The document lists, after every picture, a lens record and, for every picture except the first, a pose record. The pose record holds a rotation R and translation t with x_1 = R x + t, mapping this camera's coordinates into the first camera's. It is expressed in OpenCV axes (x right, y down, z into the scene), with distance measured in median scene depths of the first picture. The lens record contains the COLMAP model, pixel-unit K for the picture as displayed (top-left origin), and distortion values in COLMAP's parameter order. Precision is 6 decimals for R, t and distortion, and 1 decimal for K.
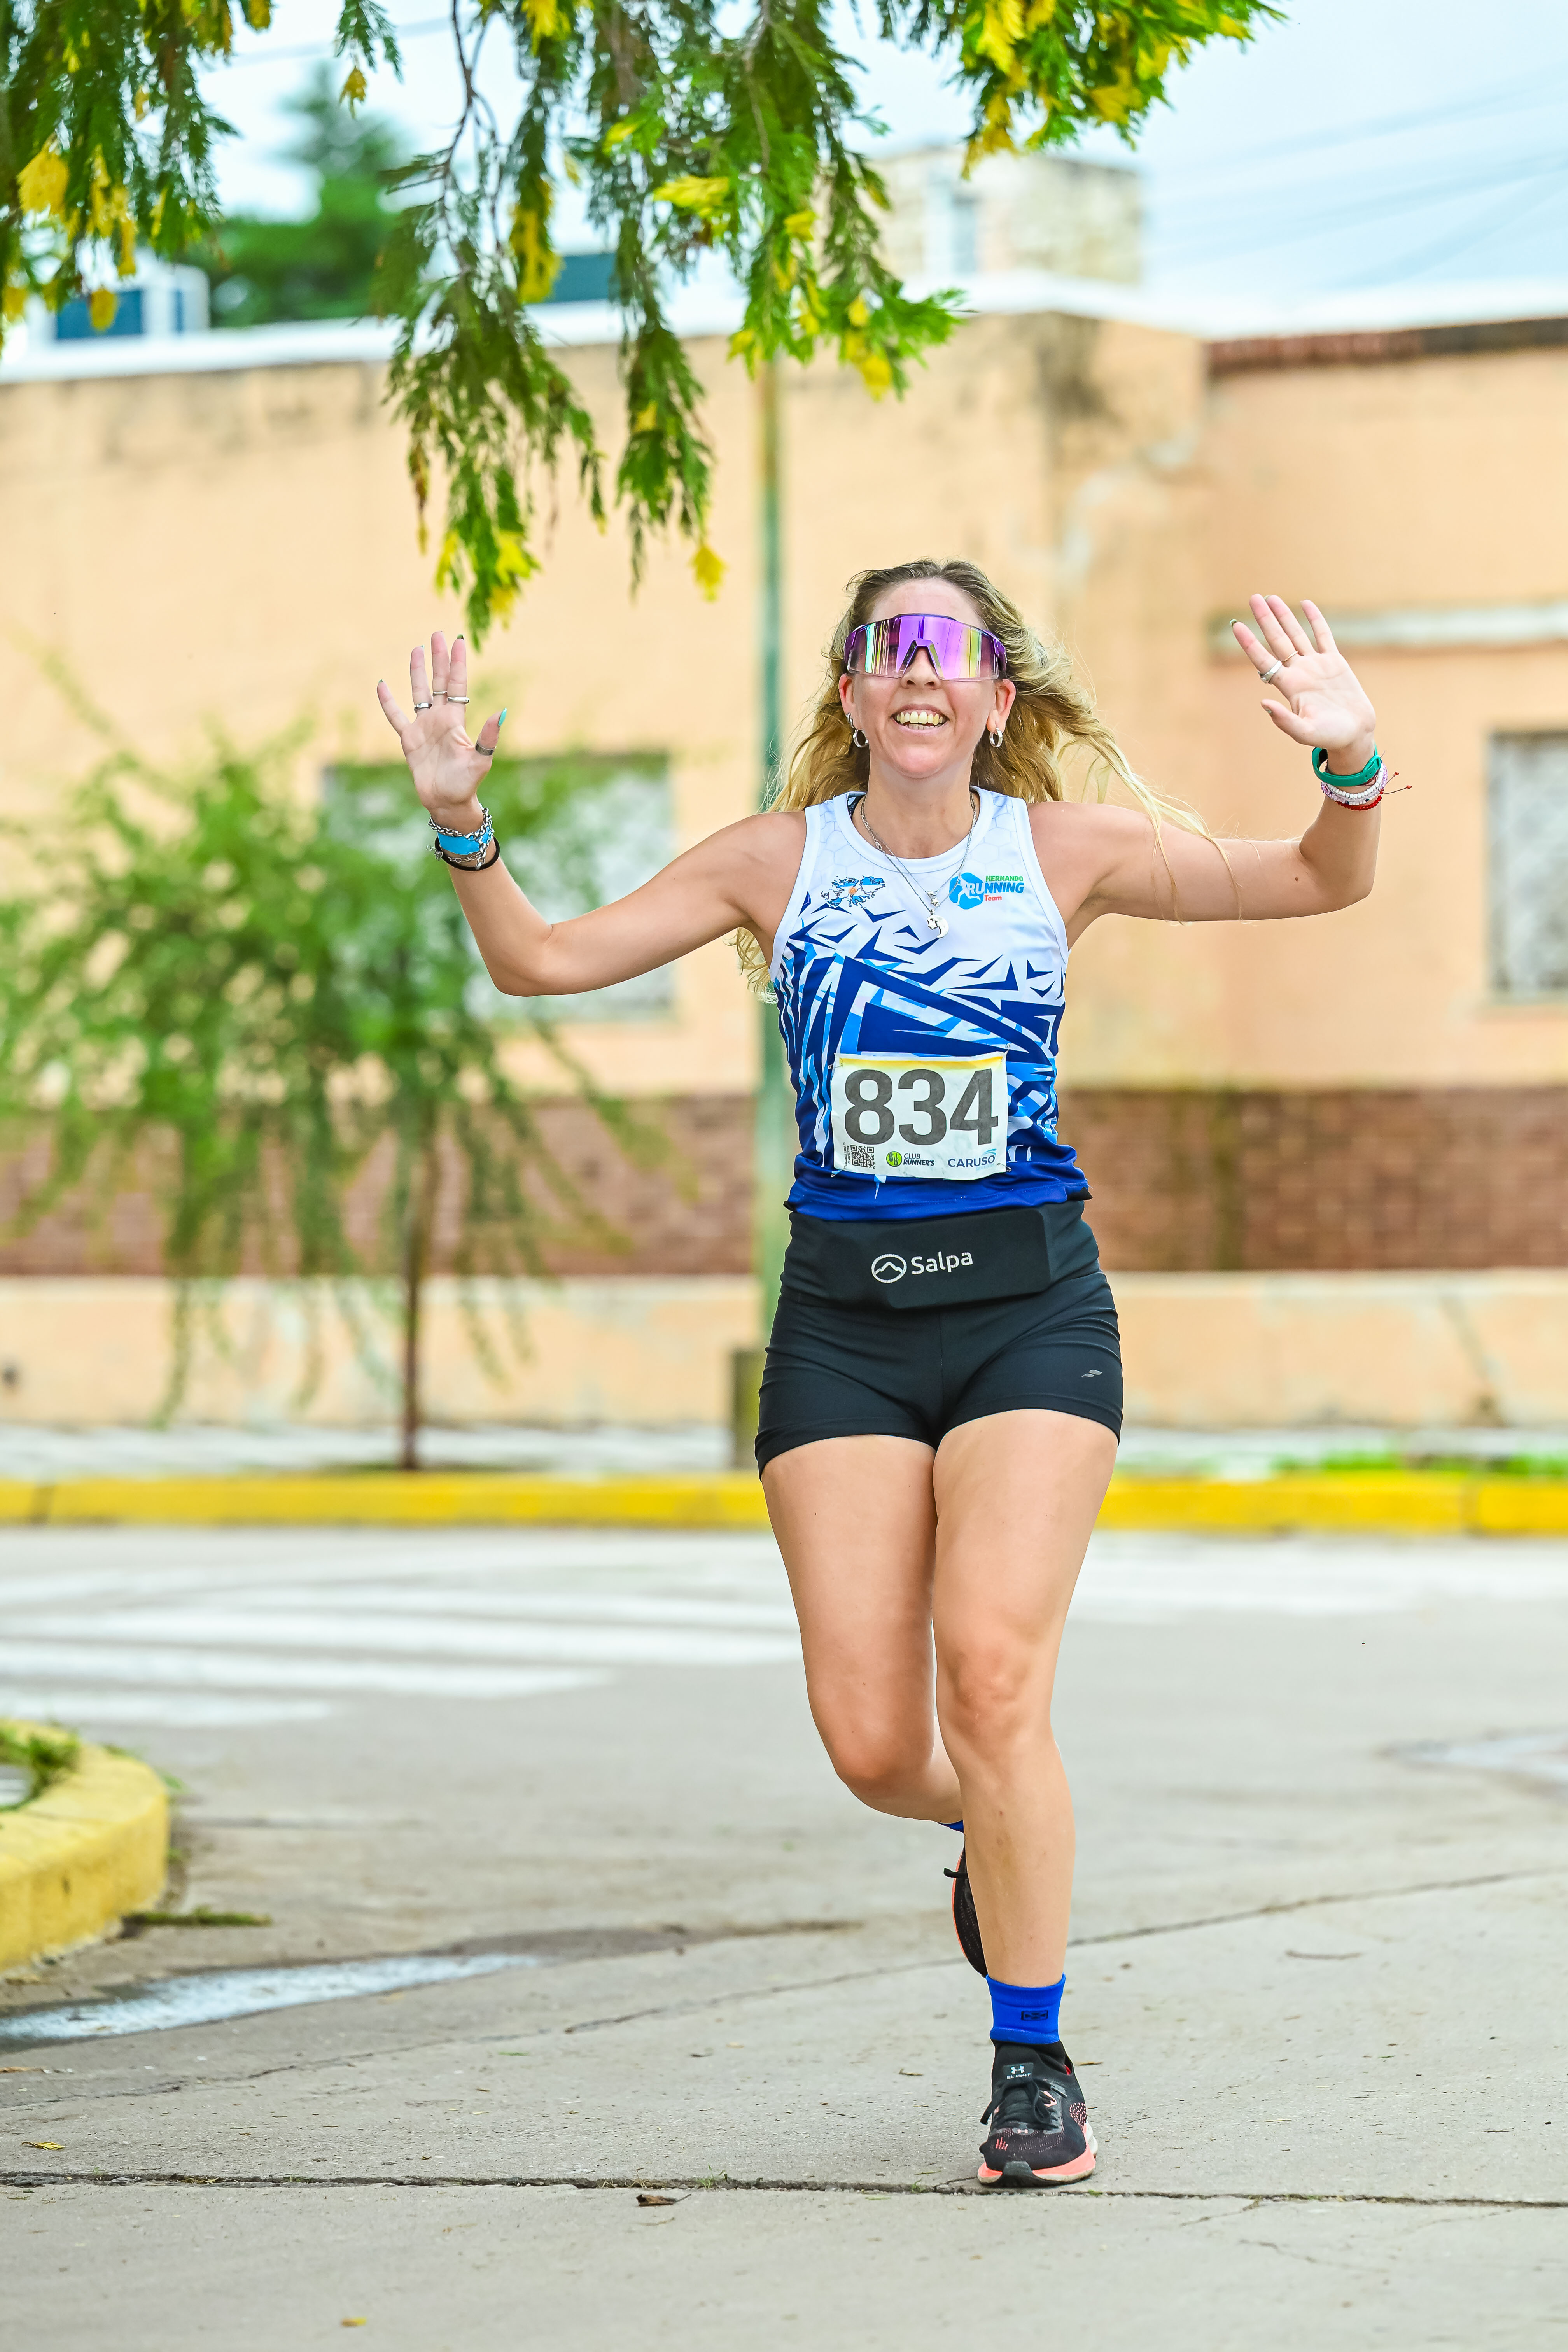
lens RADIAL K [[8867.0, 0, 784.0], [0, 8867.0, 1176.0], [0, 0, 1]] dist [-0.058773, 1.439455]
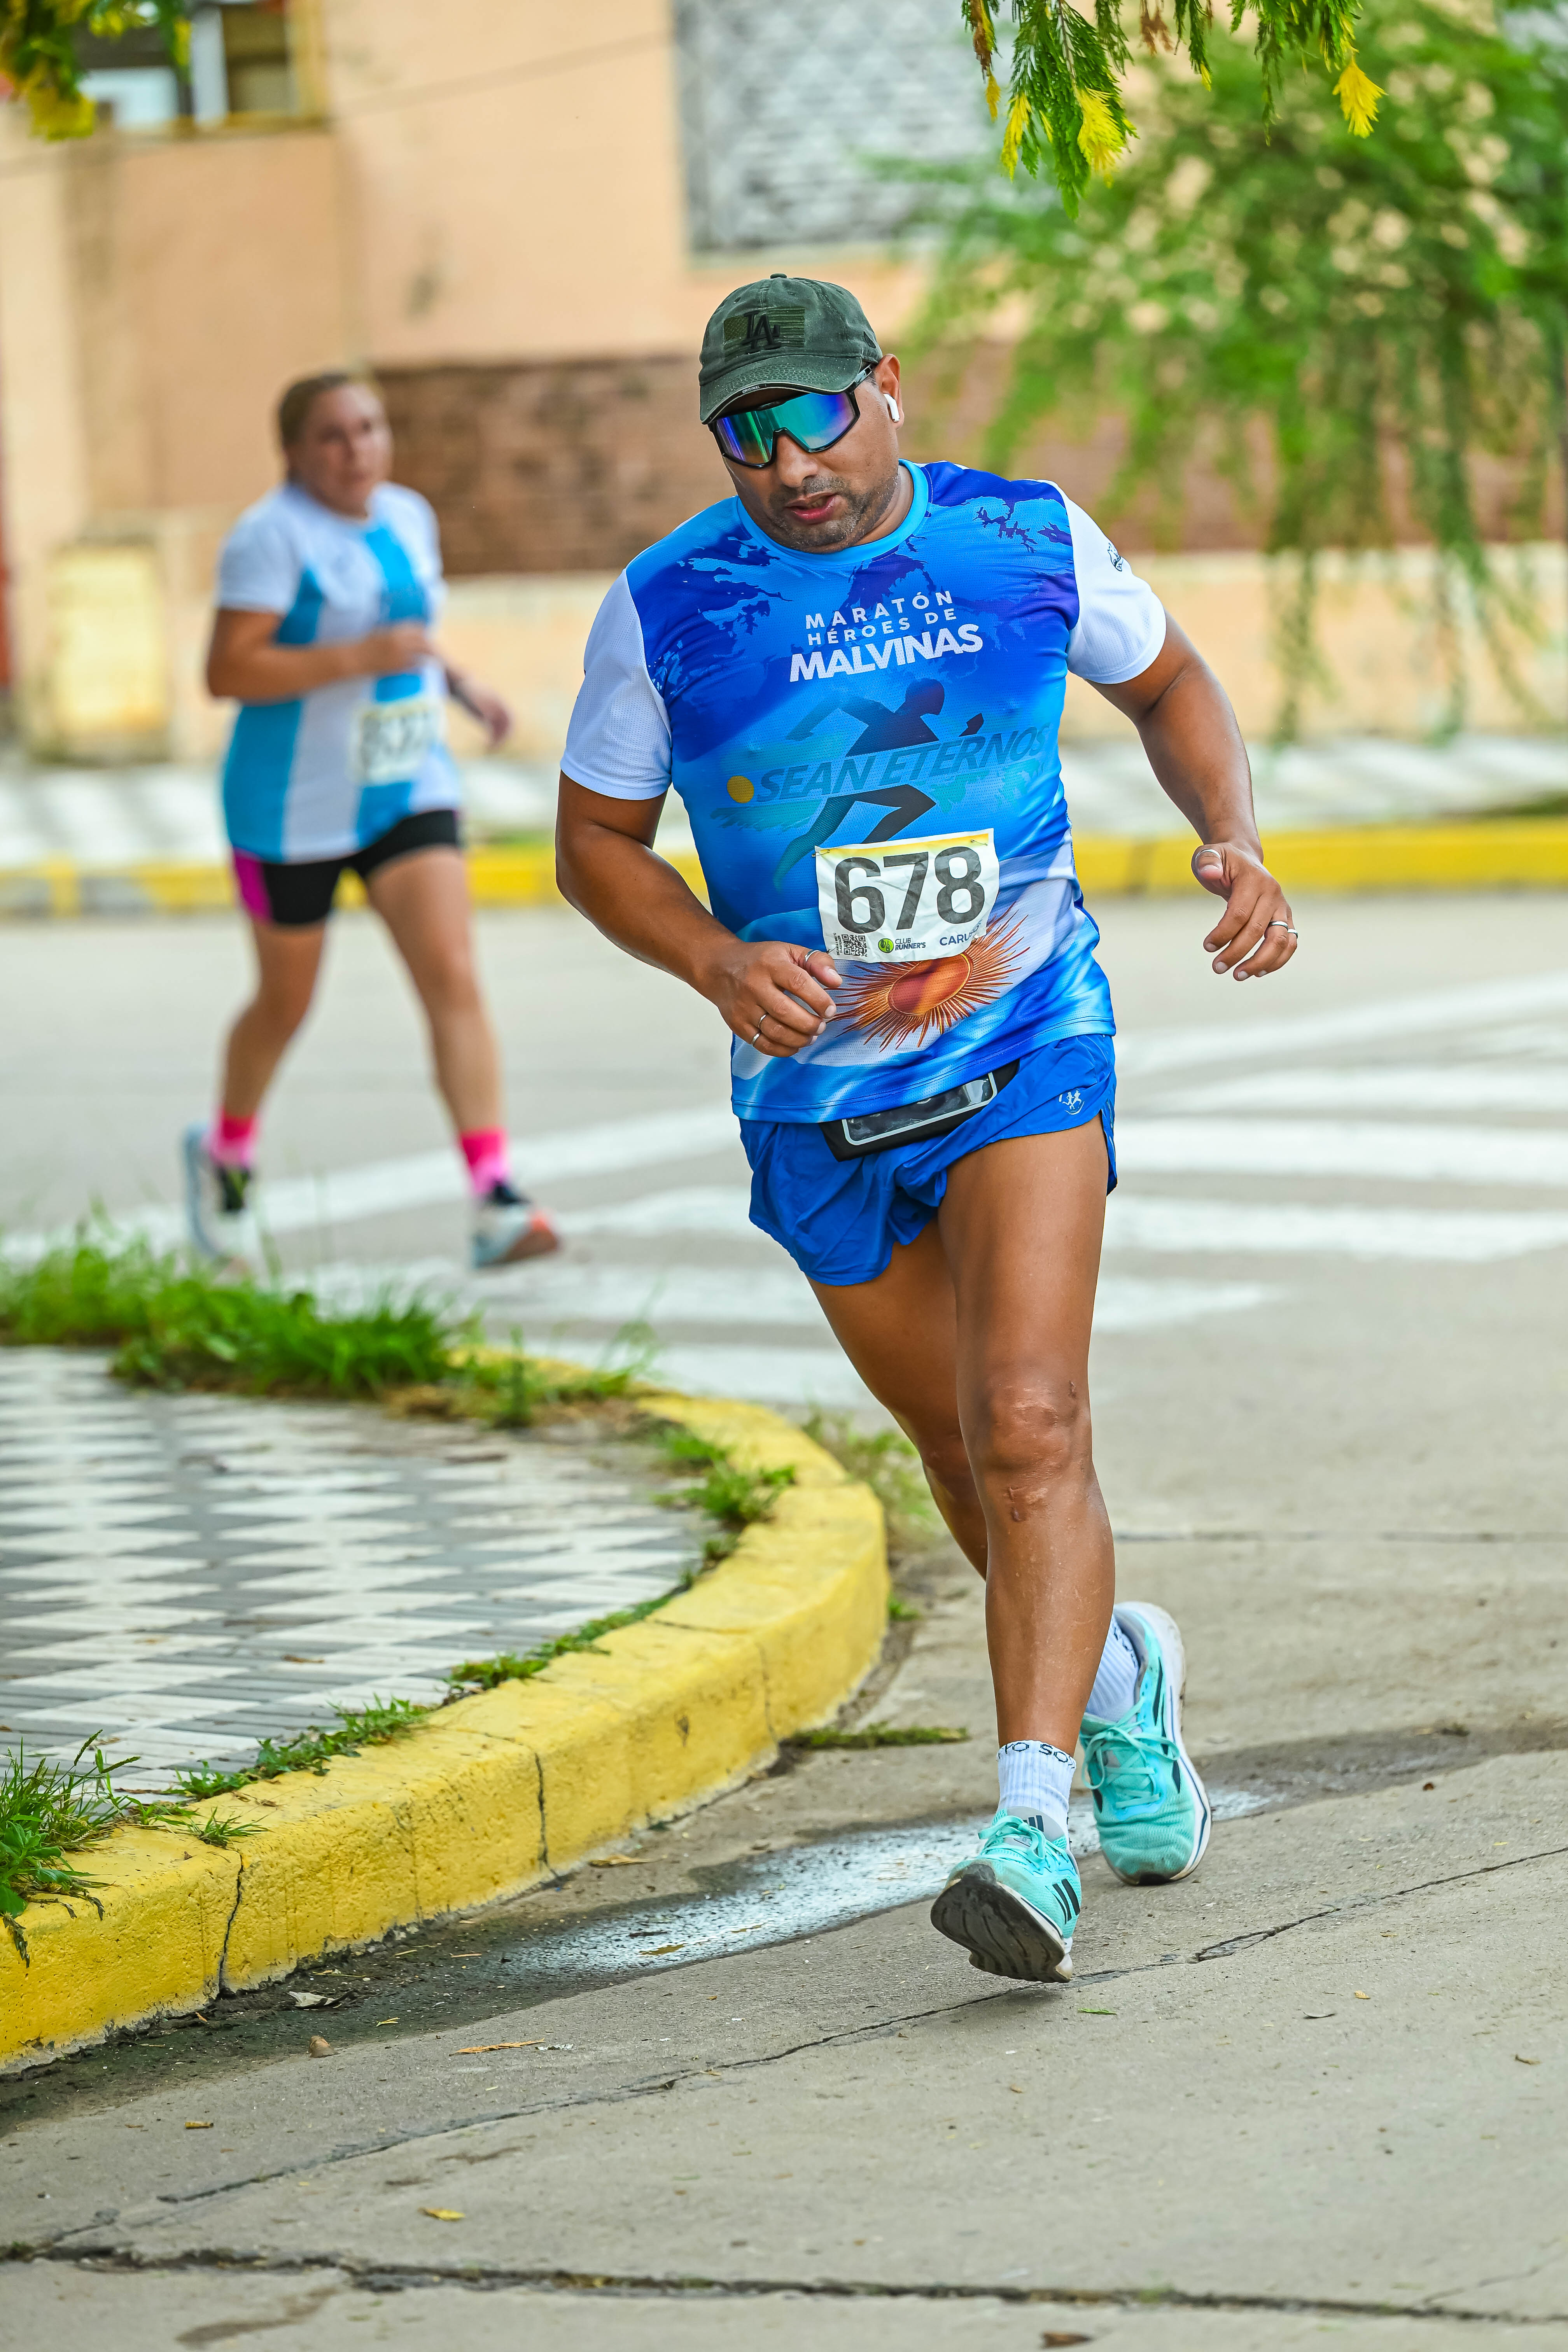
lens RADIAL K [[11175.5, 0, 784.0], [0, 11175.5, 1176.0], [0, 0, 1]] dist [-0.362055, 10.139900]
pose [[0.985755, -0.037255, -0.164008, 0.113318], [0.053703, 0.993832, 0.097030, -0.080238], [0.159382, -0.104455, 0.981675, -0.016253]]
